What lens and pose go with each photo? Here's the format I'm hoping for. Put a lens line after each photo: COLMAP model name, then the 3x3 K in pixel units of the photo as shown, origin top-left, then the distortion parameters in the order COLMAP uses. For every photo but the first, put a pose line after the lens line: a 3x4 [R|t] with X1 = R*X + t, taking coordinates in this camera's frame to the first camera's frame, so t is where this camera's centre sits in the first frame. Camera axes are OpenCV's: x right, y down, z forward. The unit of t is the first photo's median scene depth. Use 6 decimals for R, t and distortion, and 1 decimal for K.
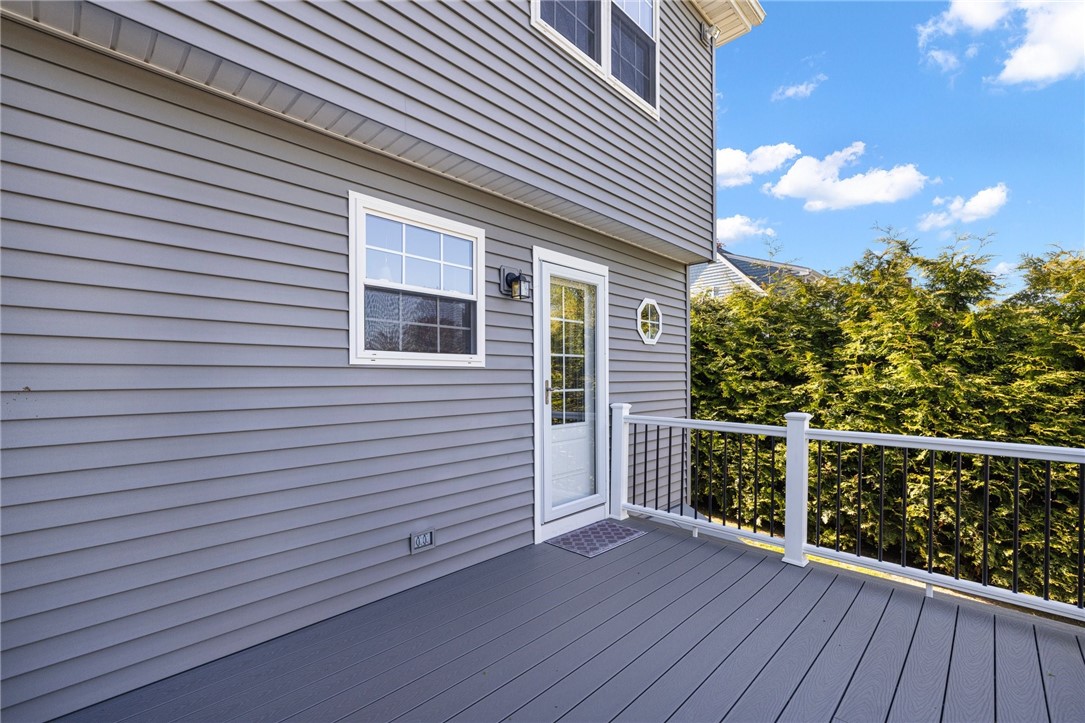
lens RADIAL K [[470.0, 0, 512.7], [0, 470.0, 378.6], [0, 0, 1]] dist [0.014200, 0.000092]
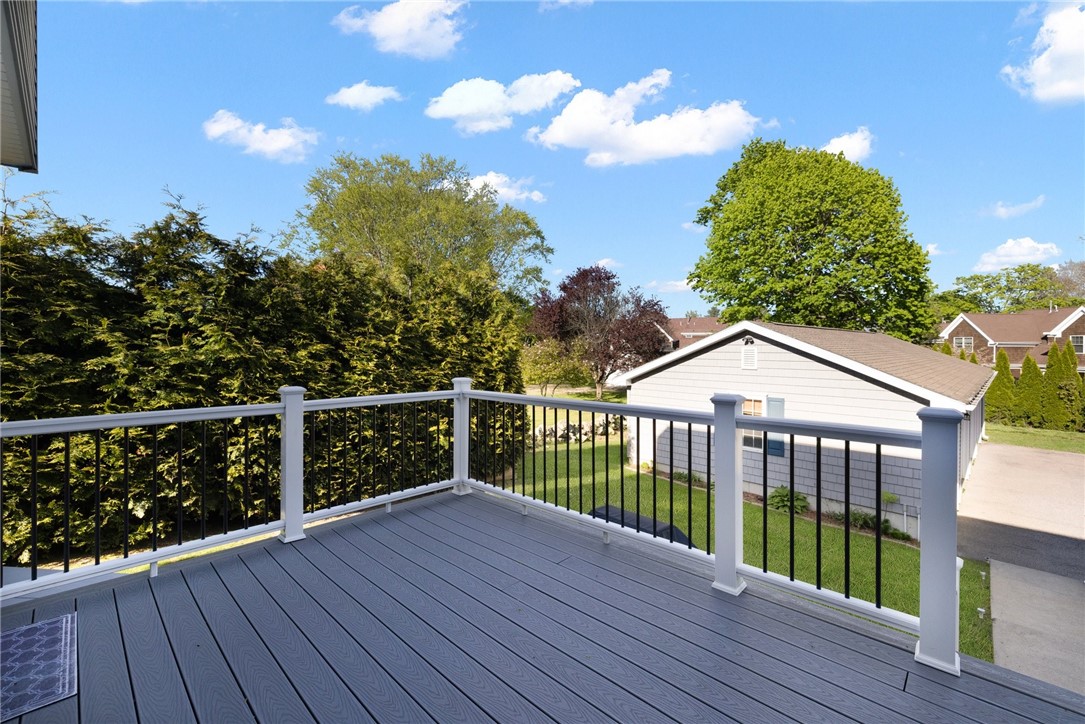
lens RADIAL K [[470.0, 0, 540.9], [0, 470.0, 352.8], [0, 0, 1]] dist [0.014200, 0.000092]
pose [[-0.019247, -0.011417, 0.999750, -0.235252], [0.003746, 0.999927, 0.011491, -0.002164], [-0.999808, 0.003966, -0.019202, 0.312260]]
